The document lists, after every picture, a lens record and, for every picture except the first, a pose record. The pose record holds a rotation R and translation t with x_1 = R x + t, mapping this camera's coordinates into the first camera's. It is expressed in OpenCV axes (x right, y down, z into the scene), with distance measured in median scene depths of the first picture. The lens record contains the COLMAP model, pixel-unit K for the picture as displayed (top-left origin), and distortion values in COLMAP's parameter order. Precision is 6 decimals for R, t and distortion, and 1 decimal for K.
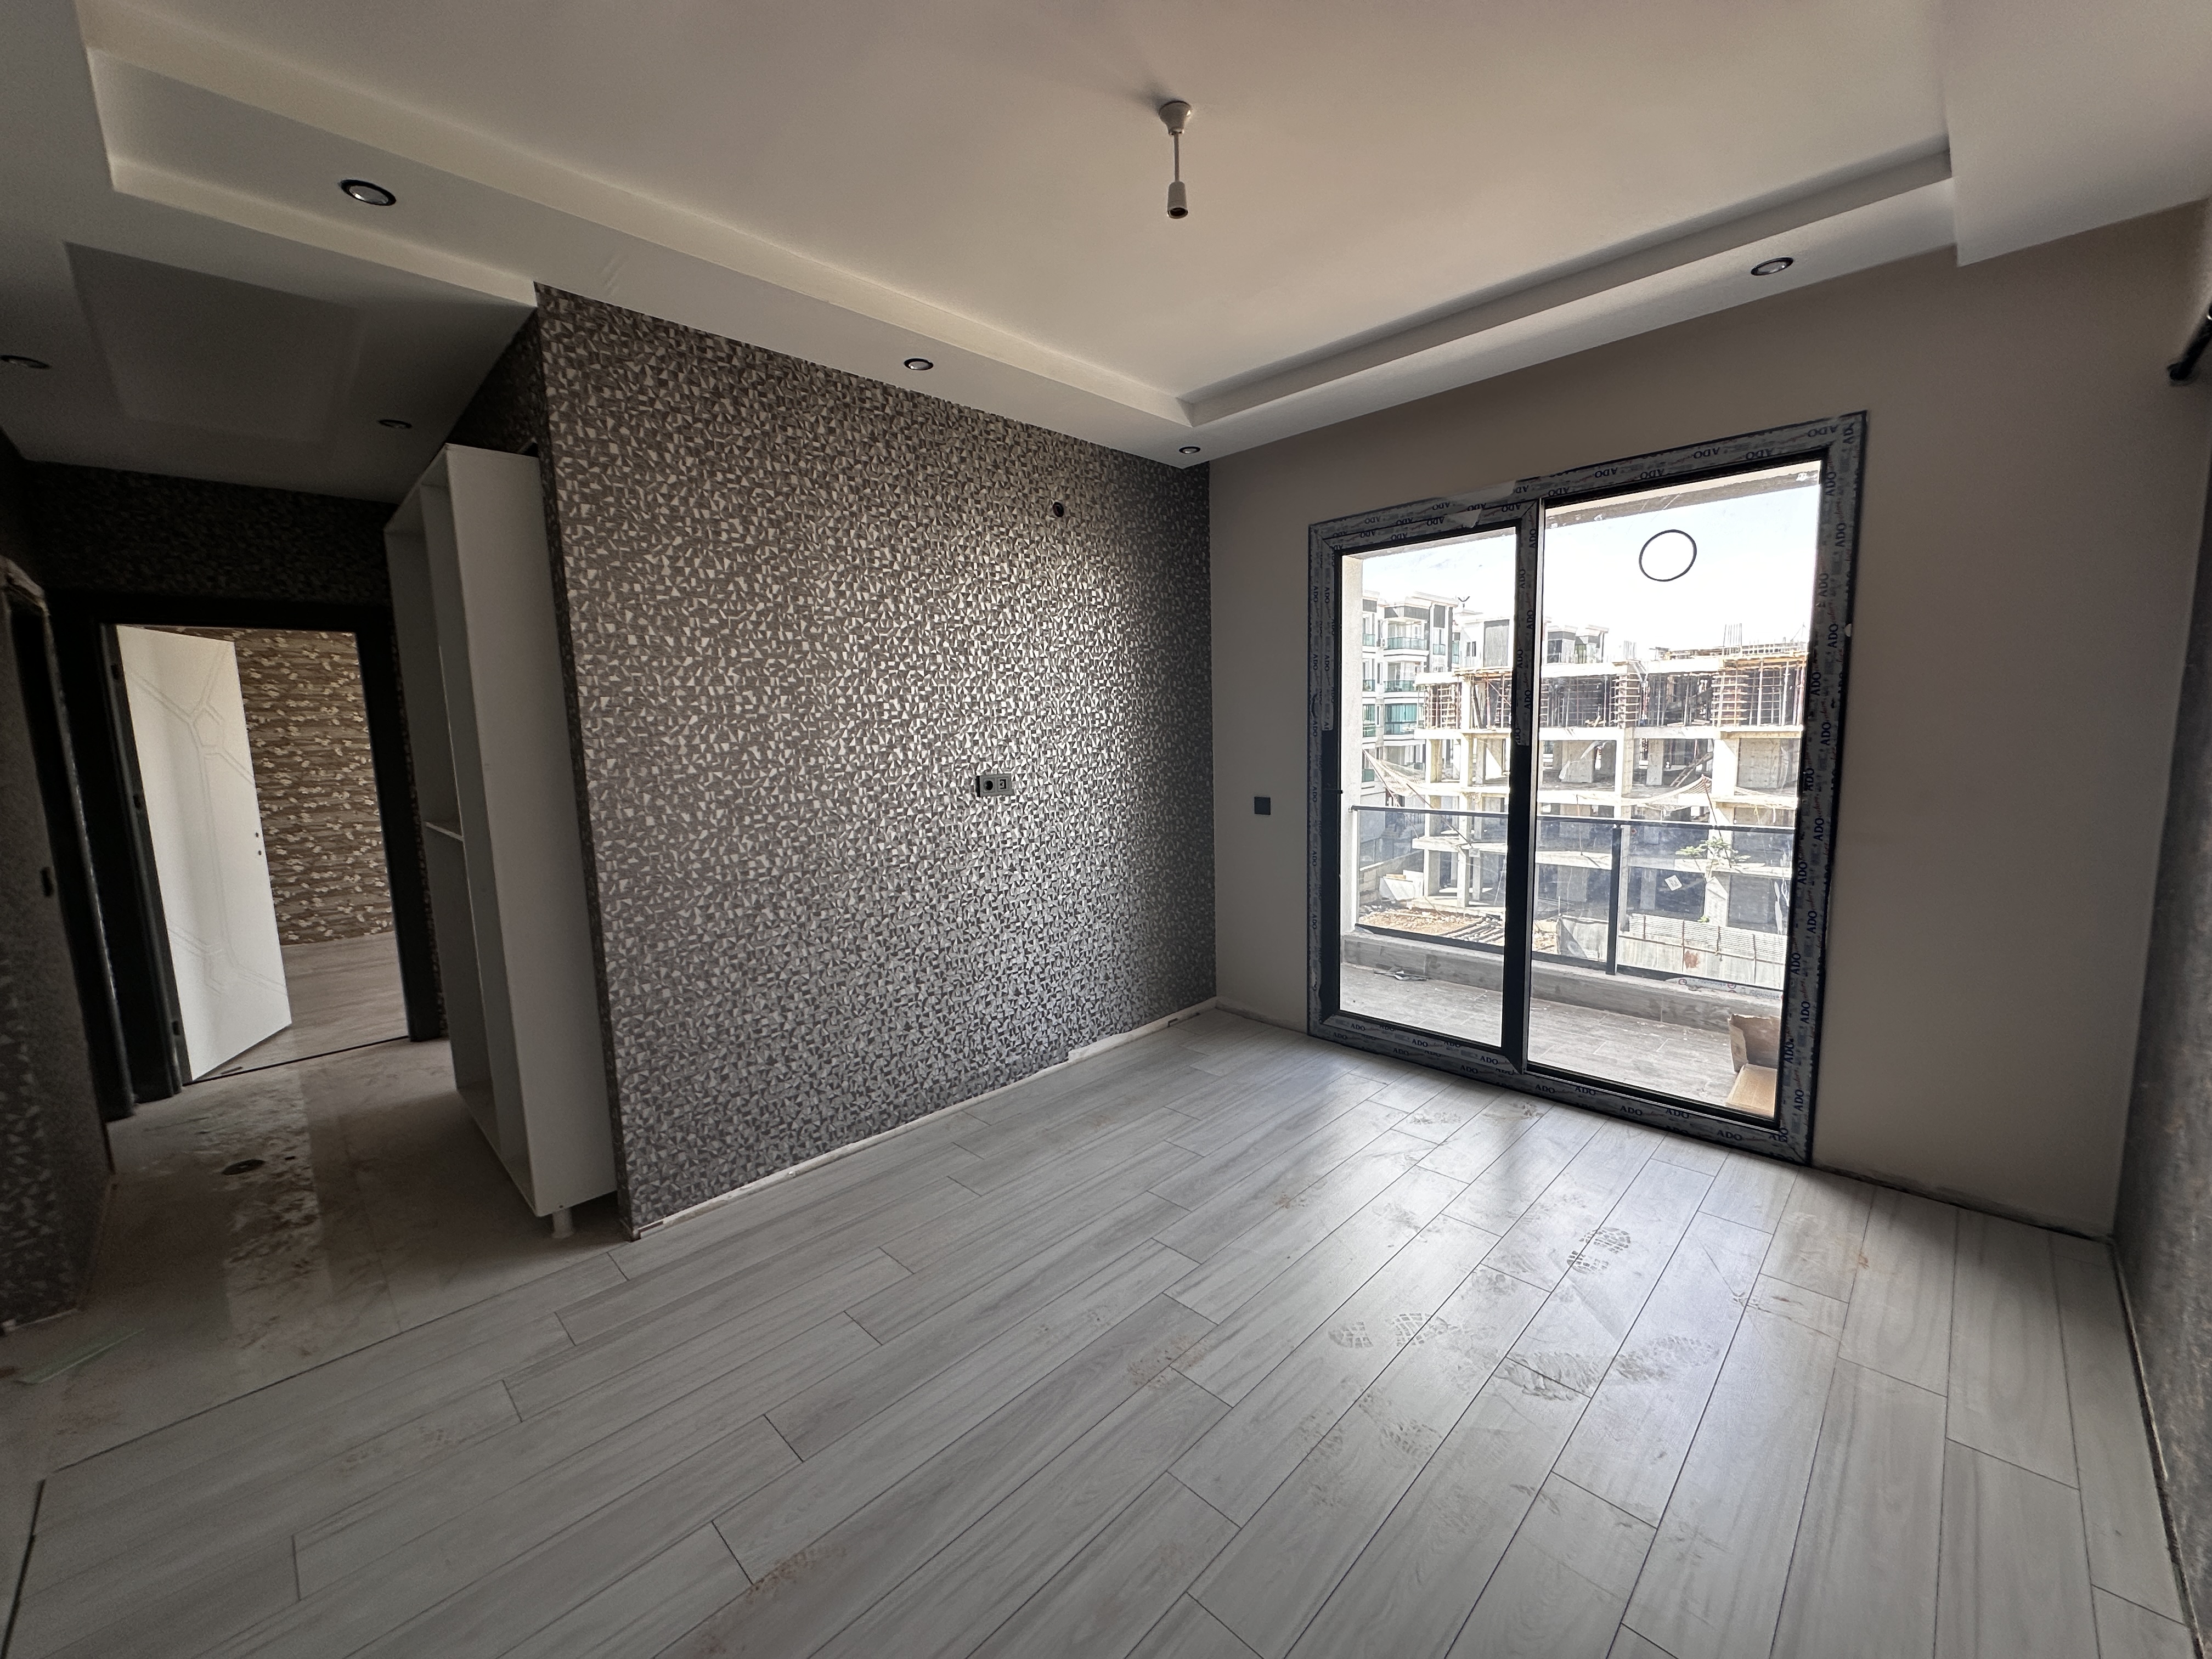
lens RADIAL K [[881.4, 0, 1106.0], [0, 881.4, 829.5], [0, 0, 1]] dist [-0.002669, 0.000755]
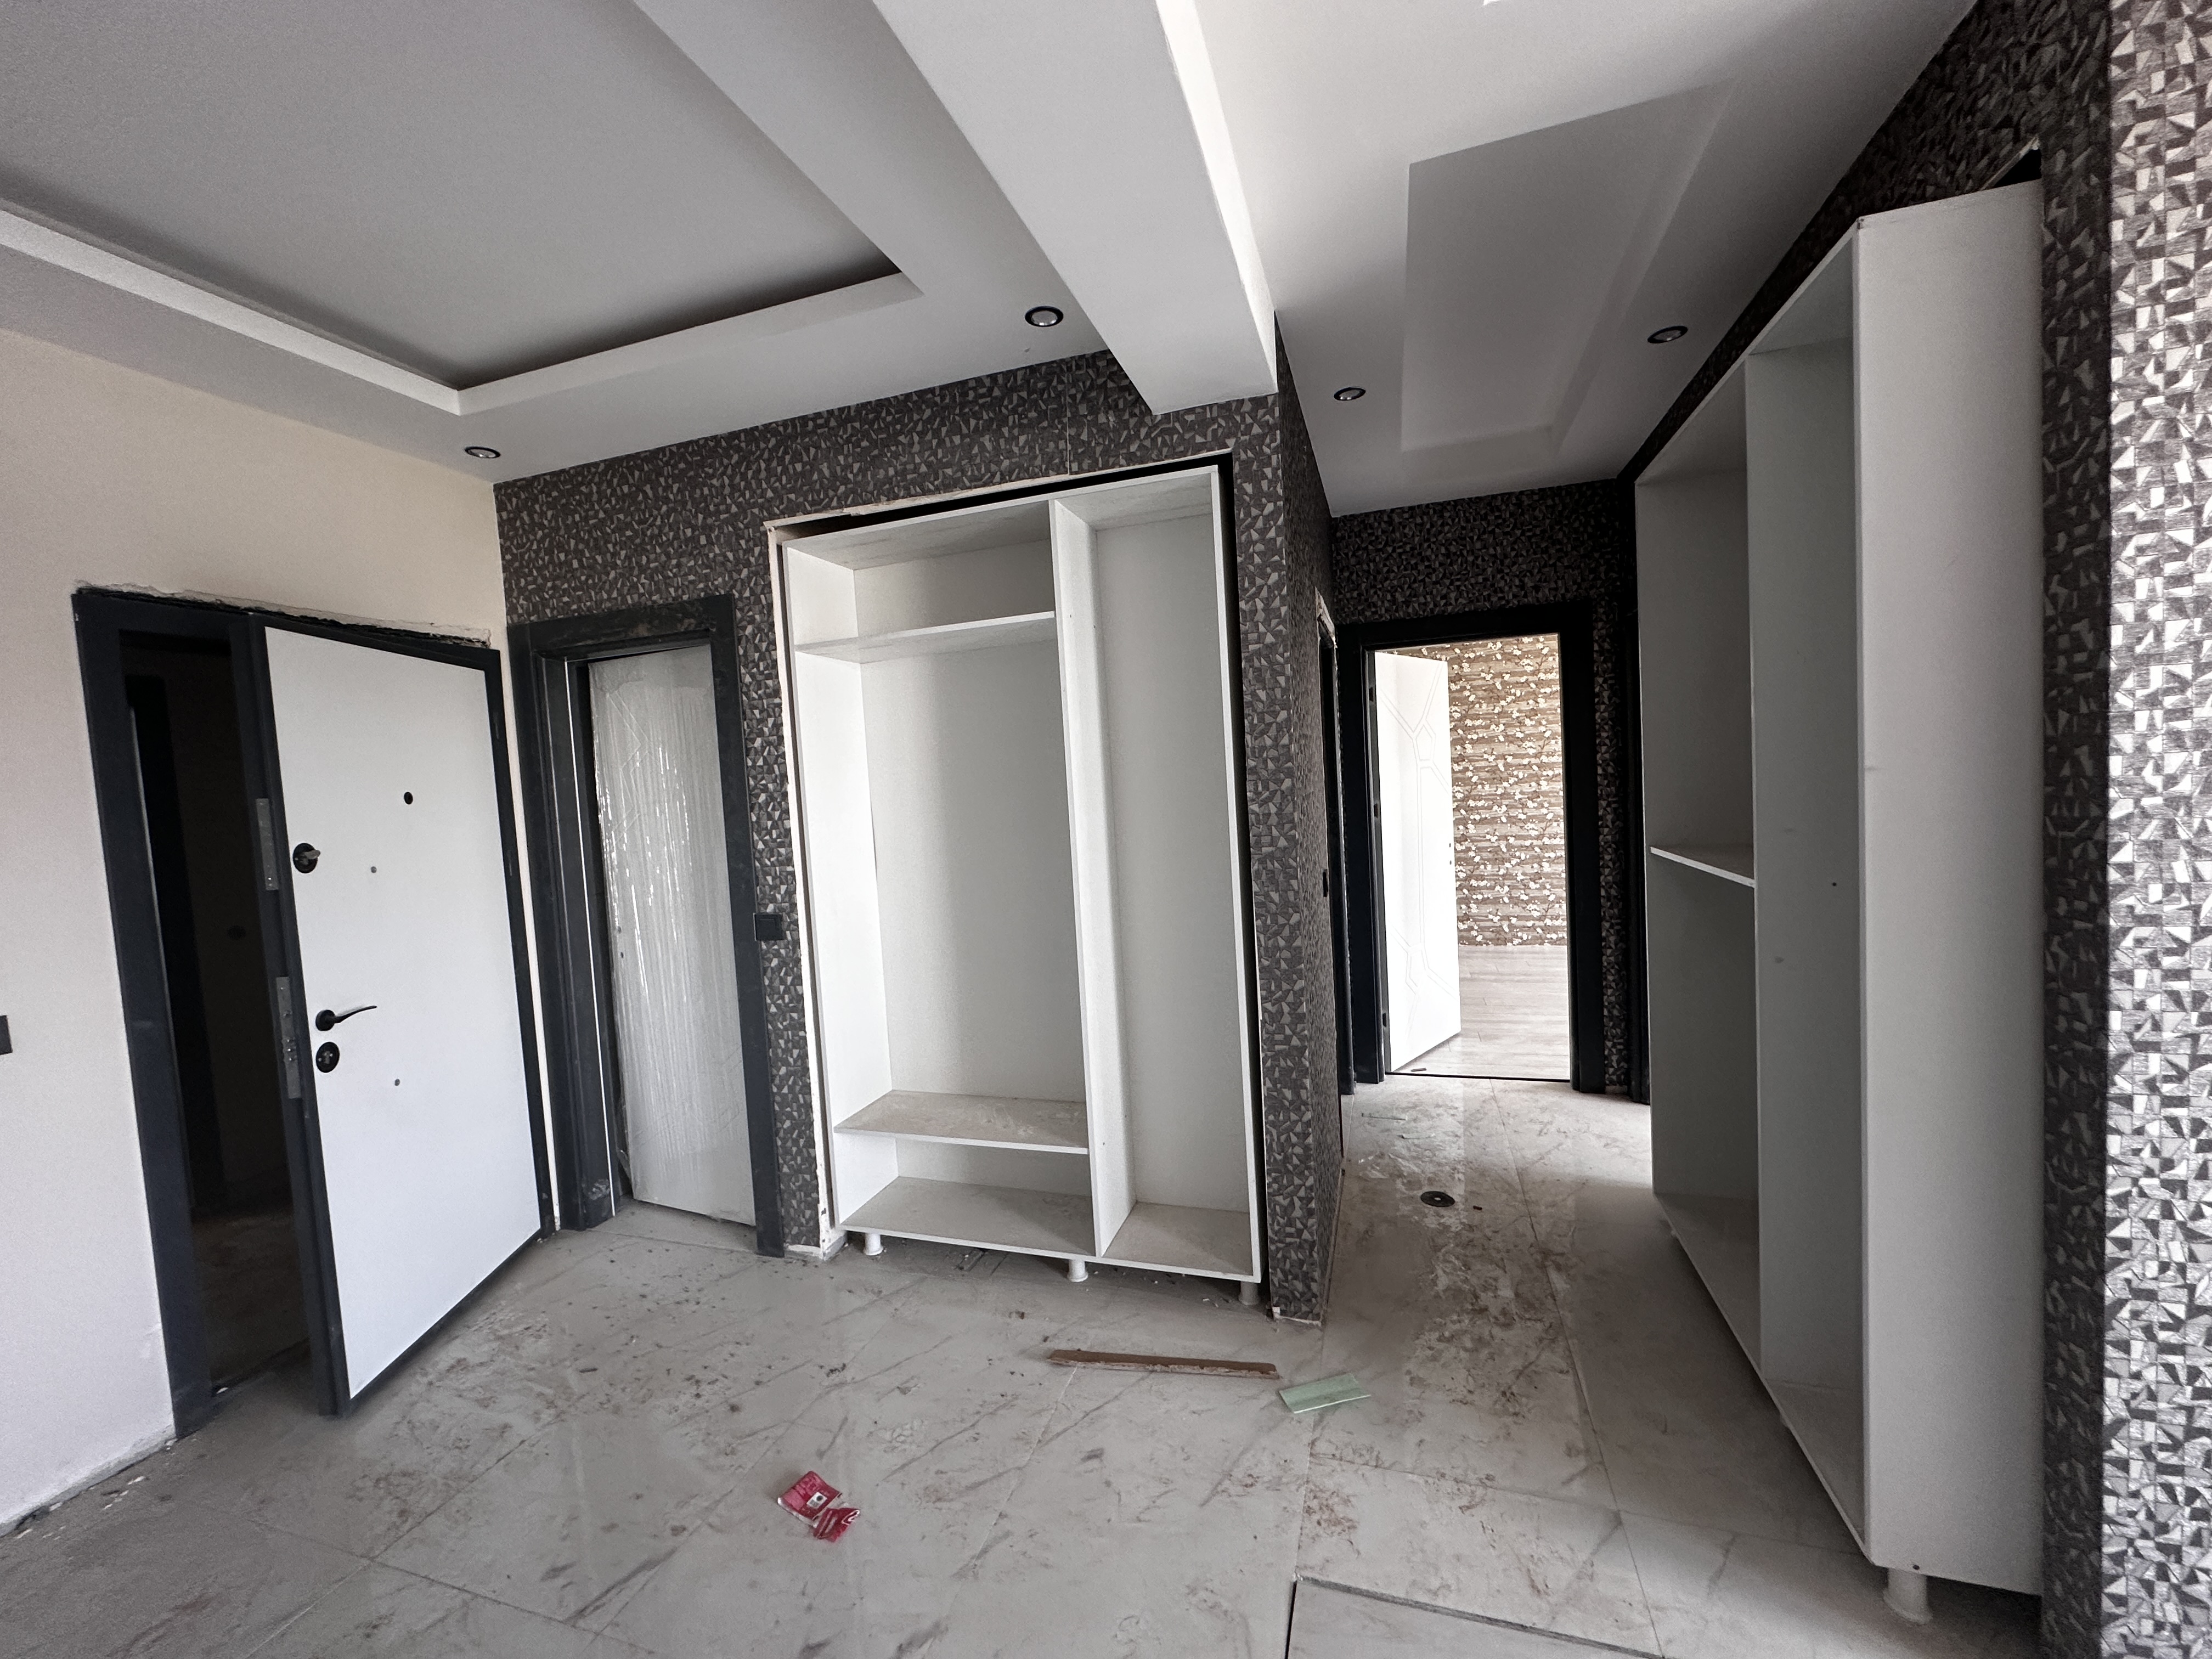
lens RADIAL K [[868.1, 0, 1106.0], [0, 868.1, 829.5], [0, 0, 1]] dist [0.001412, 0.000424]
pose [[0.454139, 0.051604, -0.889435, -0.262989], [-0.070109, 0.997295, 0.022064, -0.006682], [0.888168, 0.052338, 0.456529, 0.186387]]
